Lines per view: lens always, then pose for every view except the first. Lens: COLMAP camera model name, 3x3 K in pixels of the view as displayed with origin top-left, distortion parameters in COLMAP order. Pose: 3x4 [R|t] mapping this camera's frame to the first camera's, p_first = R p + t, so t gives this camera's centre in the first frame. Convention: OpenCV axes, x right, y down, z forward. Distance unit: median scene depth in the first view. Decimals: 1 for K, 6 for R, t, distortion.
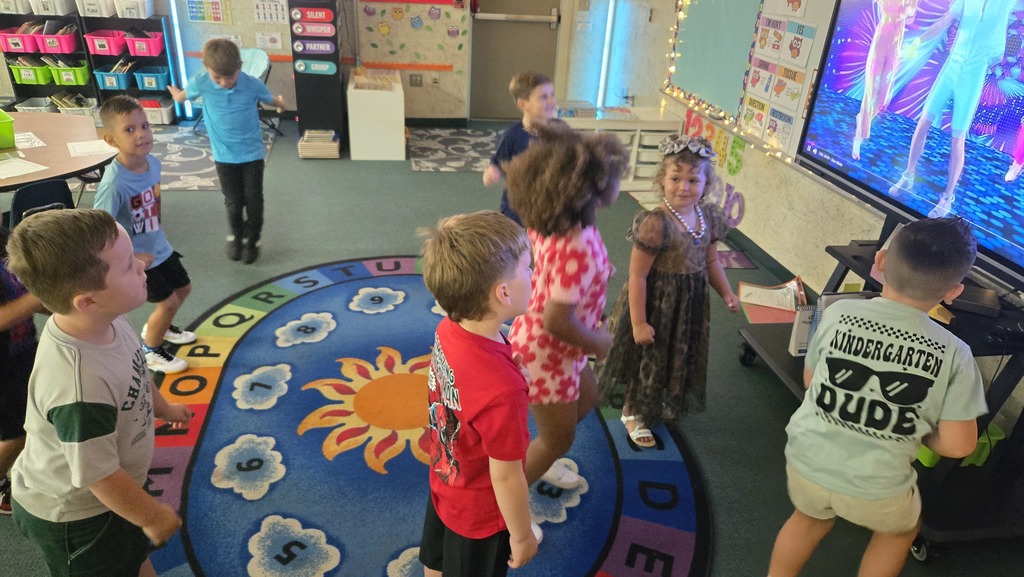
lens RADIAL K [[681.9, 0, 509.4], [0, 681.9, 285.6], [0, 0, 1]] dist [0.101205, -0.135748]
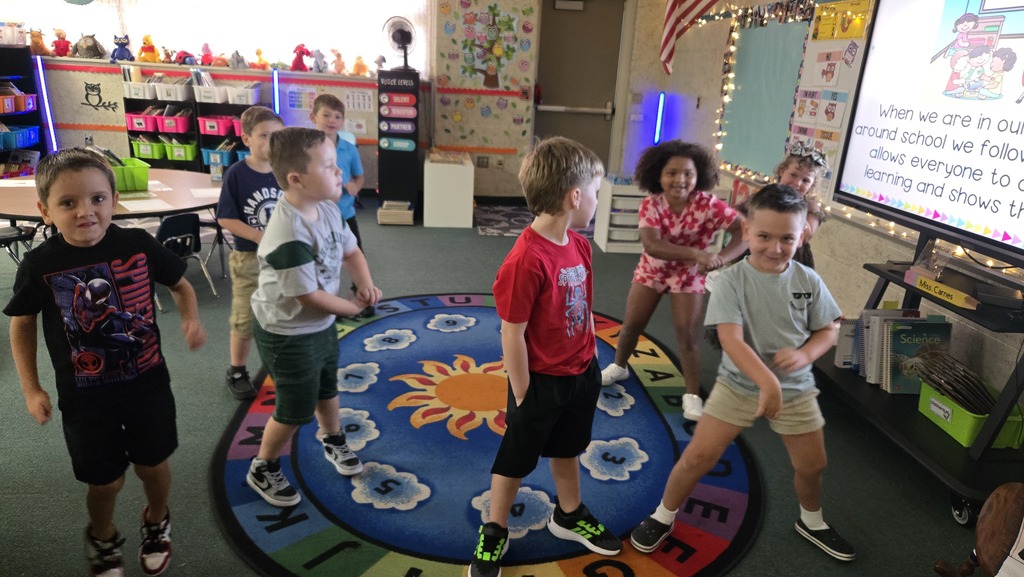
lens RADIAL K [[688.1, 0, 518.3], [0, 688.1, 295.0], [0, 0, 1]] dist [0.051442, -0.036581]
pose [[0.998279, 0.019572, -0.055286, -0.023631], [-0.027767, 0.988053, -0.151592, 0.131395], [0.051658, 0.152867, 0.986896, -0.090152]]
